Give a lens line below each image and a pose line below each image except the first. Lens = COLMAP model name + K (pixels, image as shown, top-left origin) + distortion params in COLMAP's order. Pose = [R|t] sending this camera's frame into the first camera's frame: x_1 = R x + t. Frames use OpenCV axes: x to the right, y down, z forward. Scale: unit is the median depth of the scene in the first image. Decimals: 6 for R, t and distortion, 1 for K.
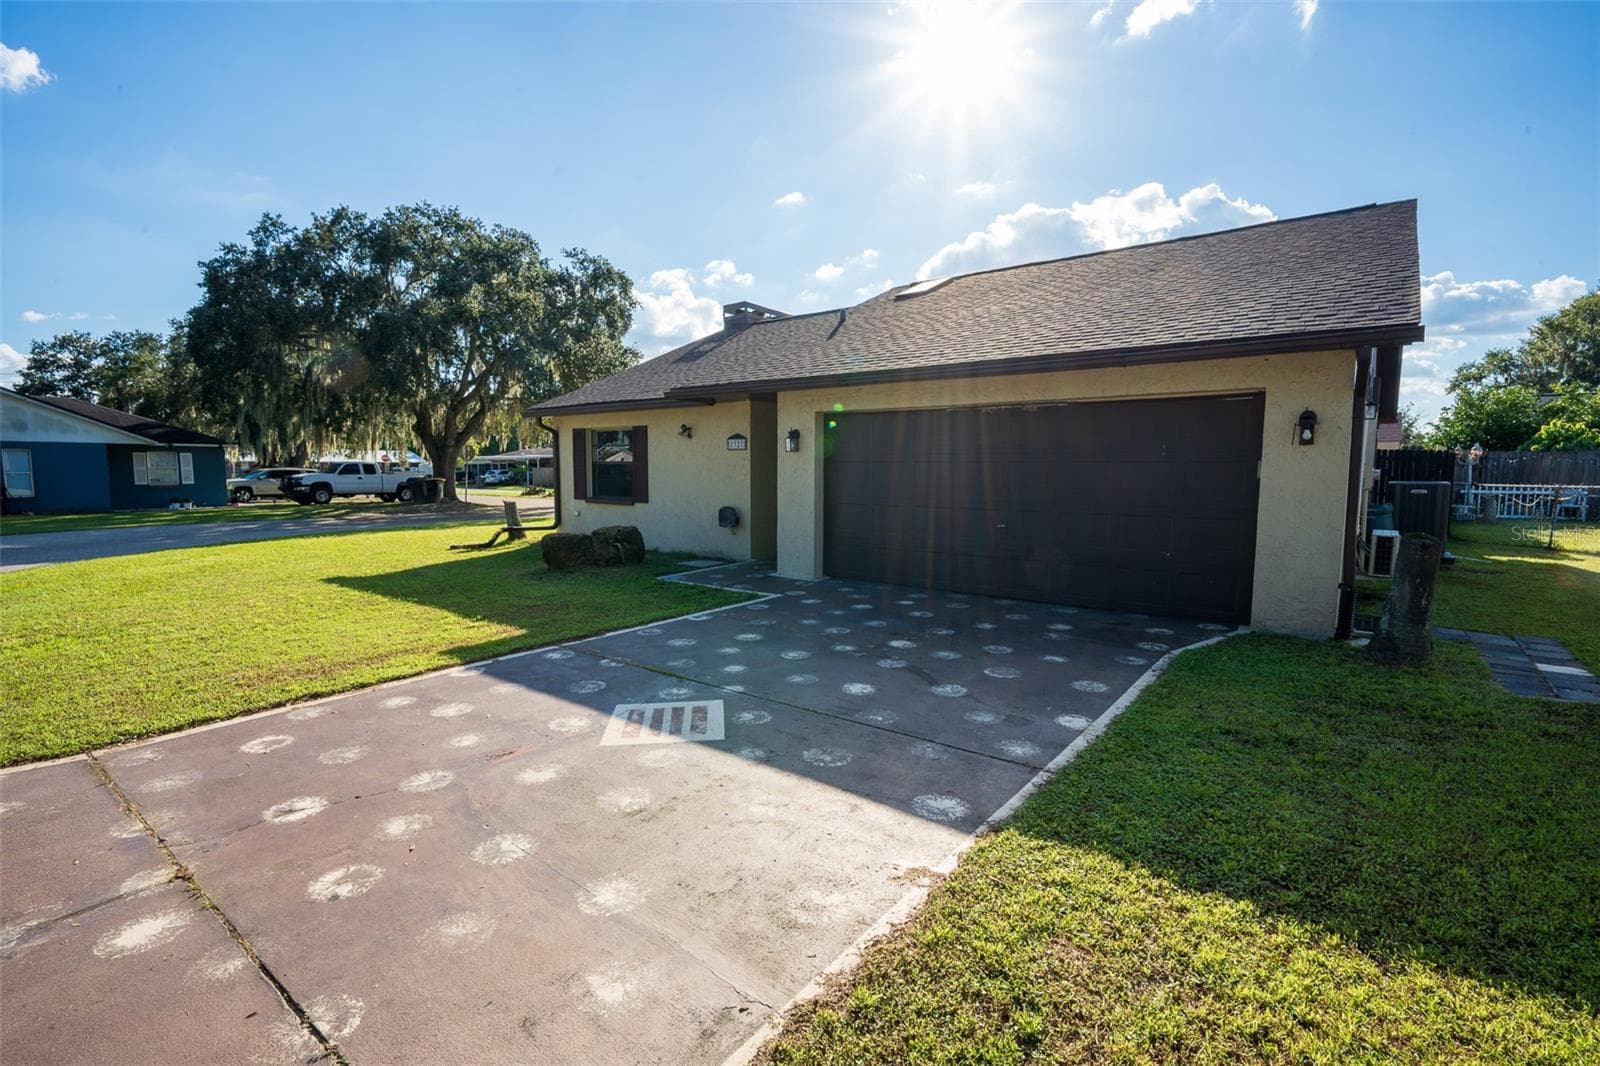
lens RADIAL K [[767.8, 0, 791.5], [0, 767.8, 530.8], [0, 0, 1]] dist [-0.002893, -0.000696]
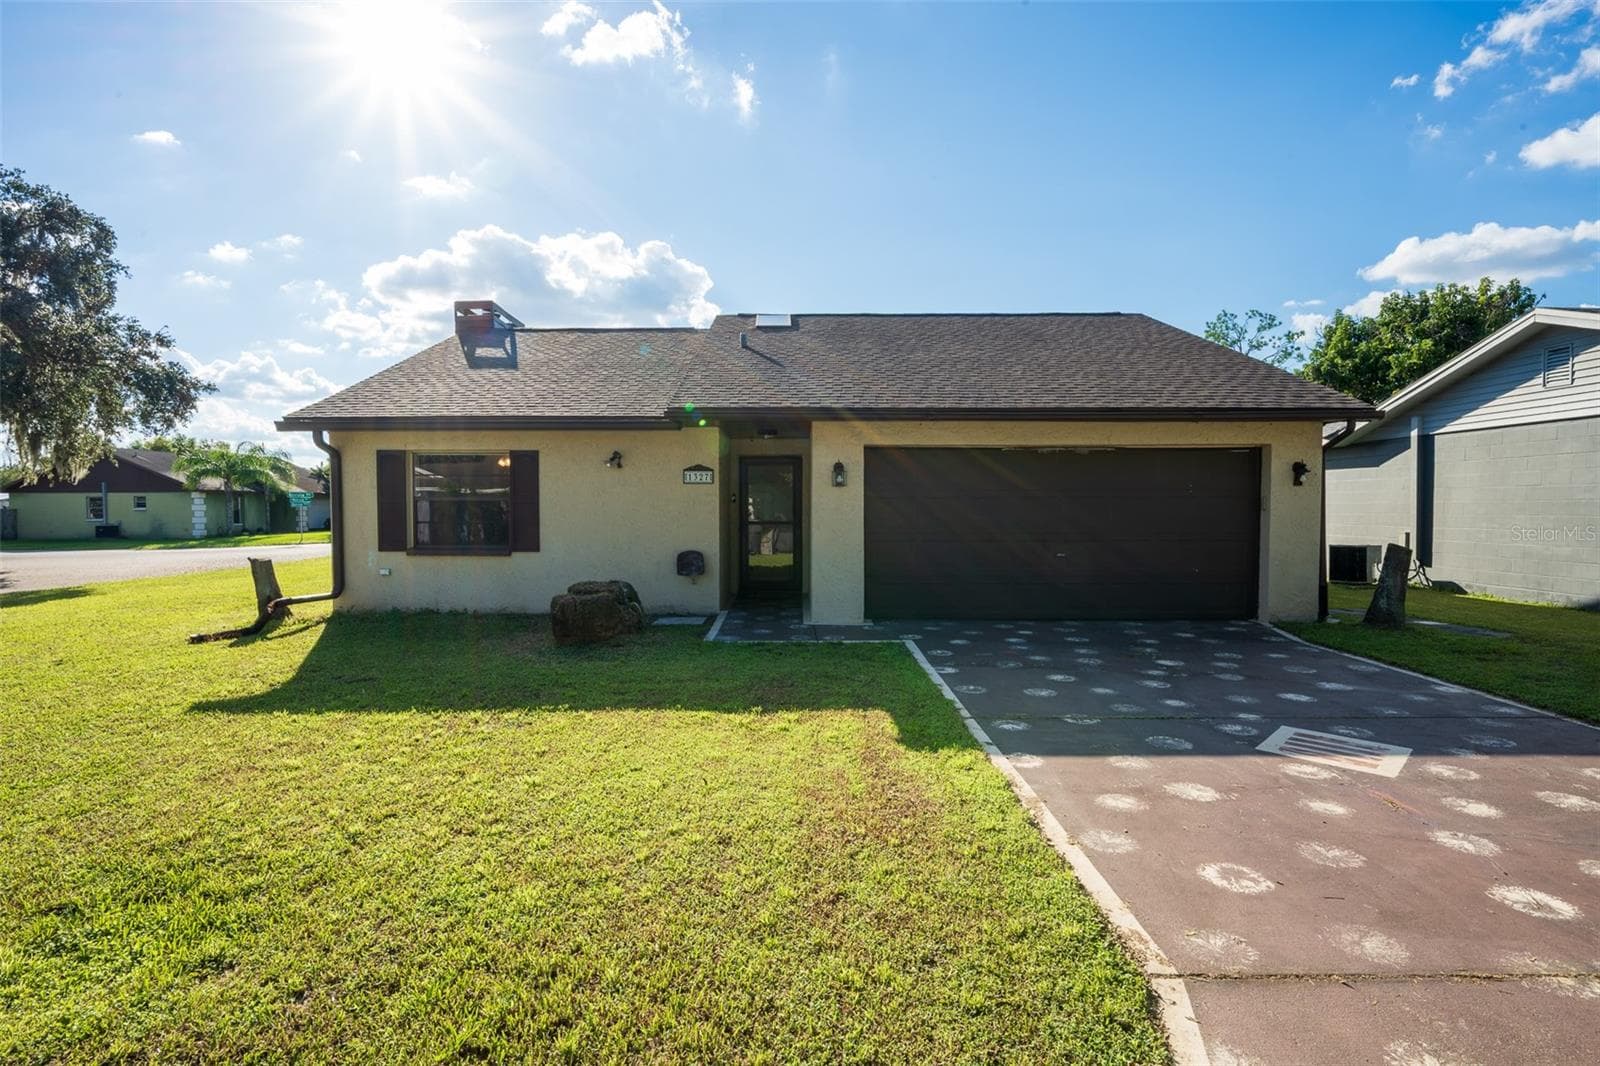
lens RADIAL K [[794.6, 0, 798.7], [0, 794.6, 575.0], [0, 0, 1]] dist [0.006064, -0.004661]
pose [[0.774497, -0.059419, 0.629780, -0.449892], [0.056880, 0.998087, 0.024218, -0.016404], [-0.630015, 0.017065, 0.776396, 0.203675]]
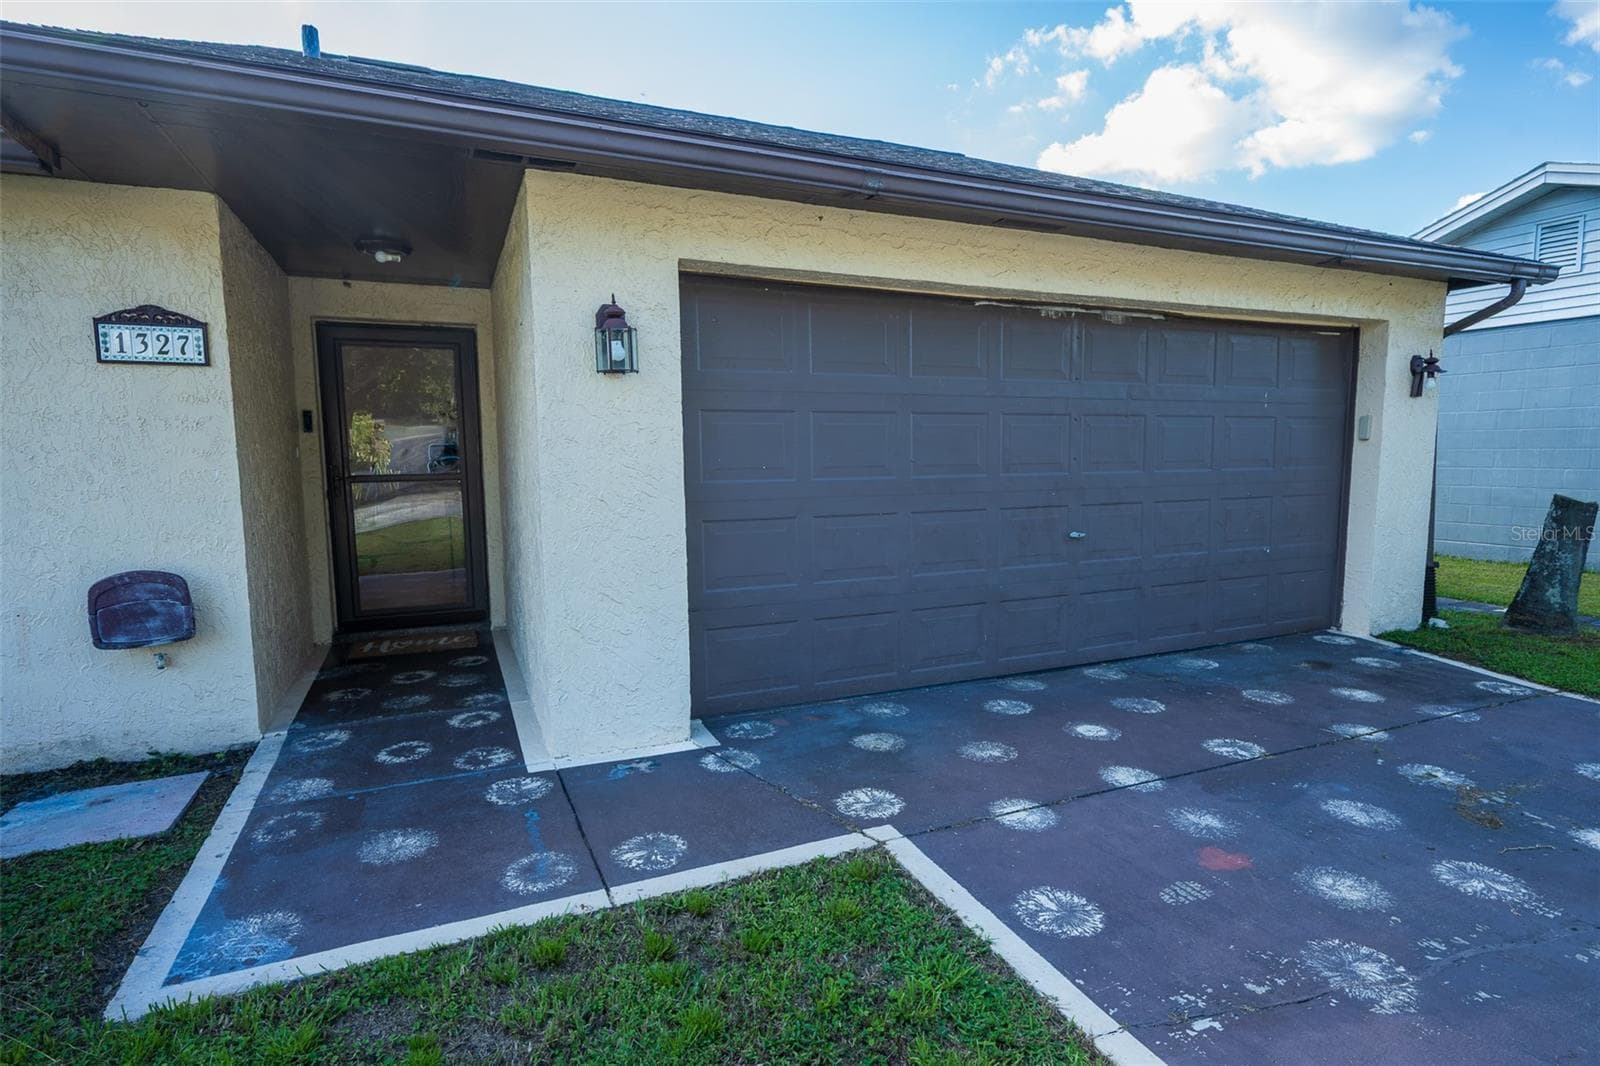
lens RADIAL K [[794.6, 0, 786.5], [0, 794.6, 542.5], [0, 0, 1]] dist [0.006064, -0.004661]
pose [[0.467115, -0.112009, 0.877074, -0.183708], [0.082791, 0.993127, 0.082737, -0.038703], [-0.880312, 0.033966, 0.473177, 0.548424]]
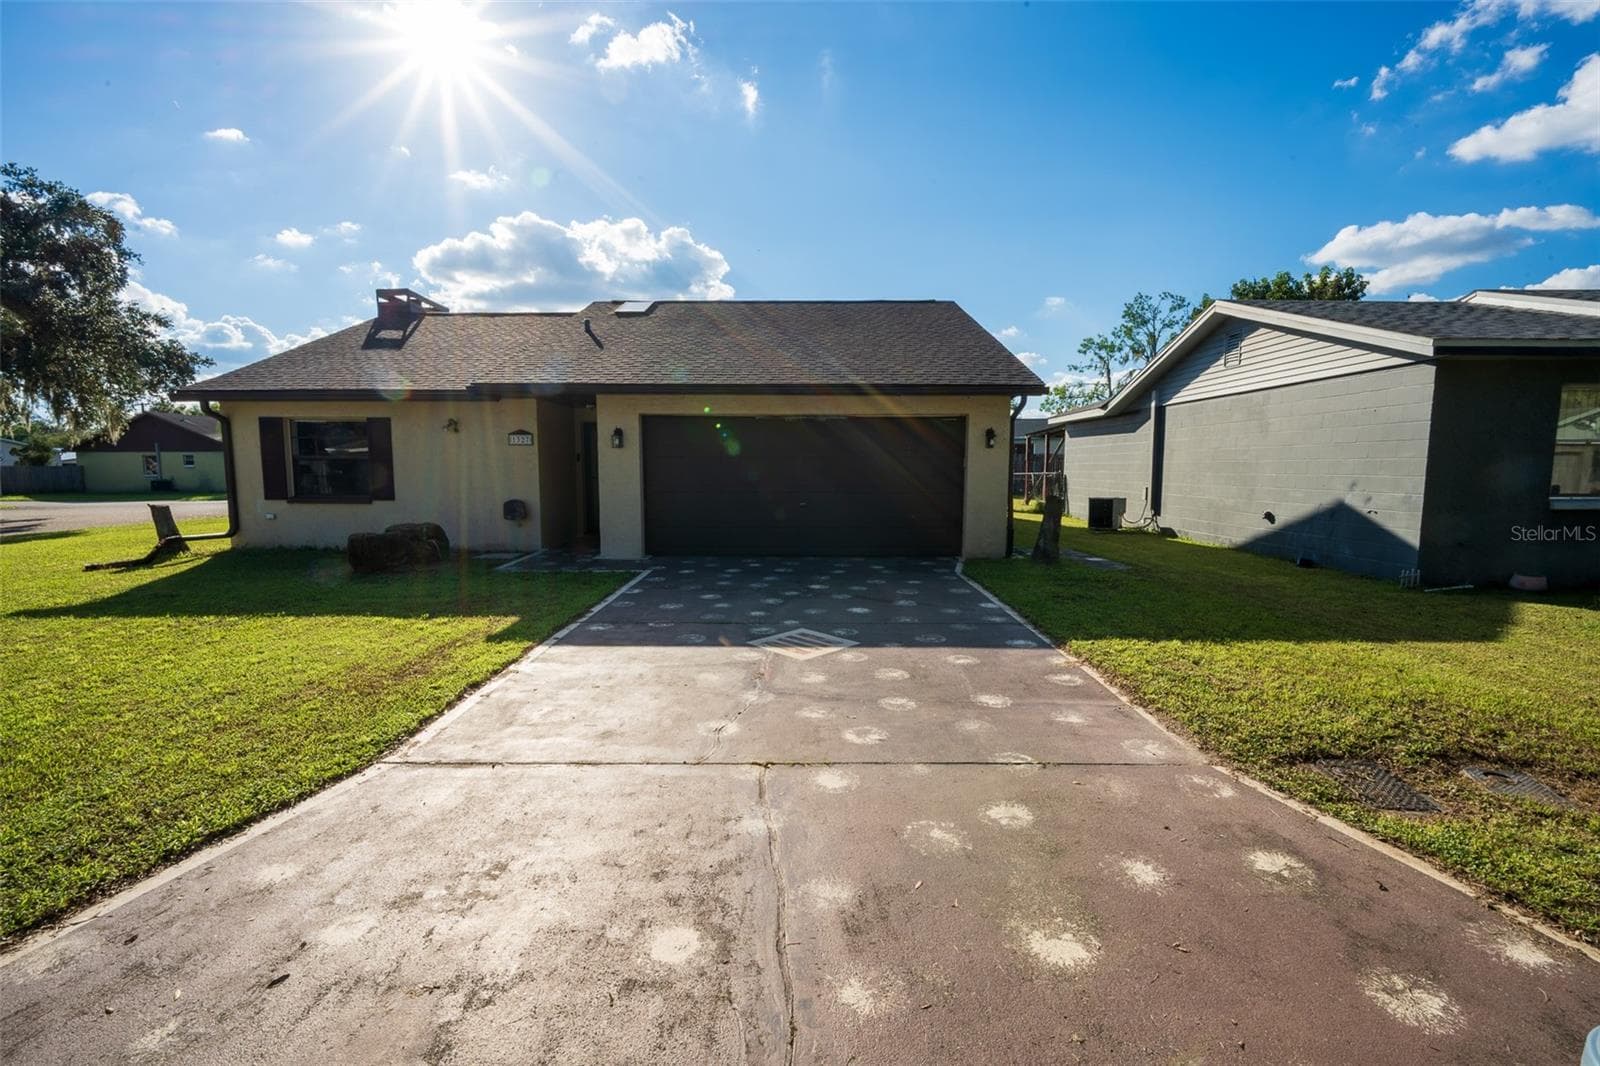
lens RADIAL K [[709.6, 0, 811.4], [0, 709.6, 539.1], [0, 0, 1]] dist [0.000774, 0.001440]
pose [[0.778455, -0.067737, 0.624035, -0.308580], [0.053788, 0.997702, 0.041200, 0.002908], [-0.625392, 0.001493, 0.780309, -0.002712]]
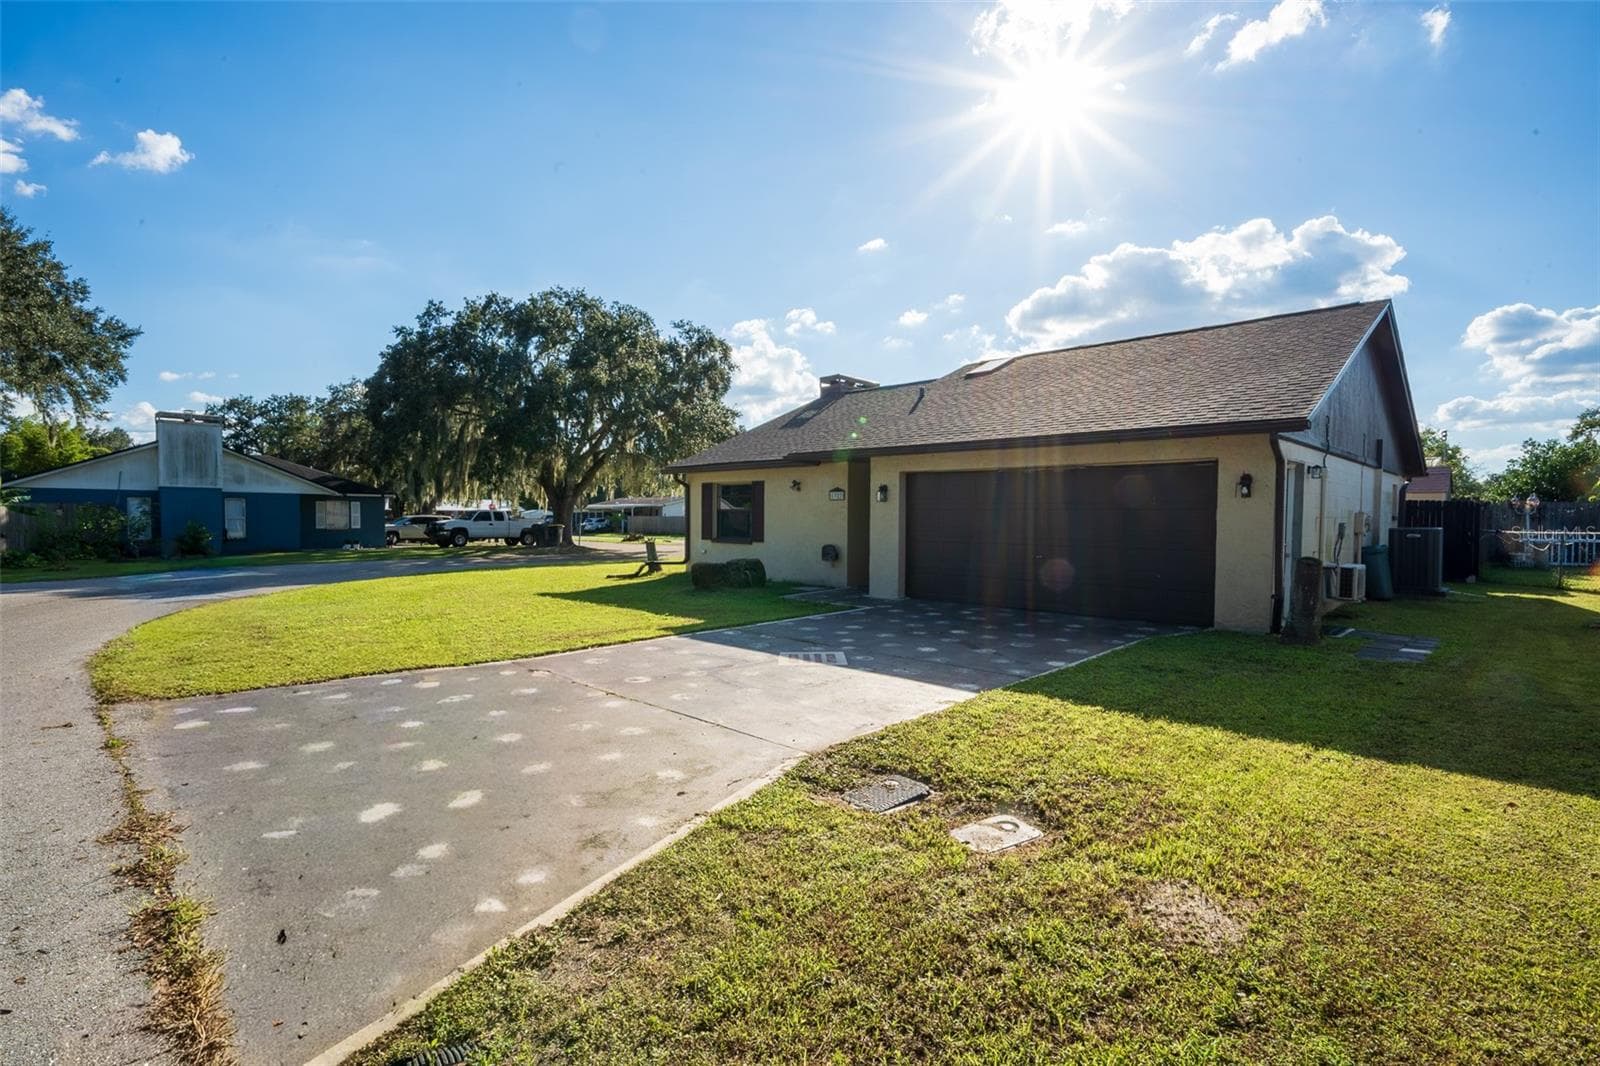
lens RADIAL K [[794.6, 0, 779.0], [0, 794.6, 540.1], [0, 0, 1]] dist [0.006064, -0.004661]
pose [[0.993205, 0.006591, -0.116191, -0.010441], [-0.012825, 0.998513, -0.052982, 0.026015], [0.115669, 0.054113, 0.991813, -0.258744]]
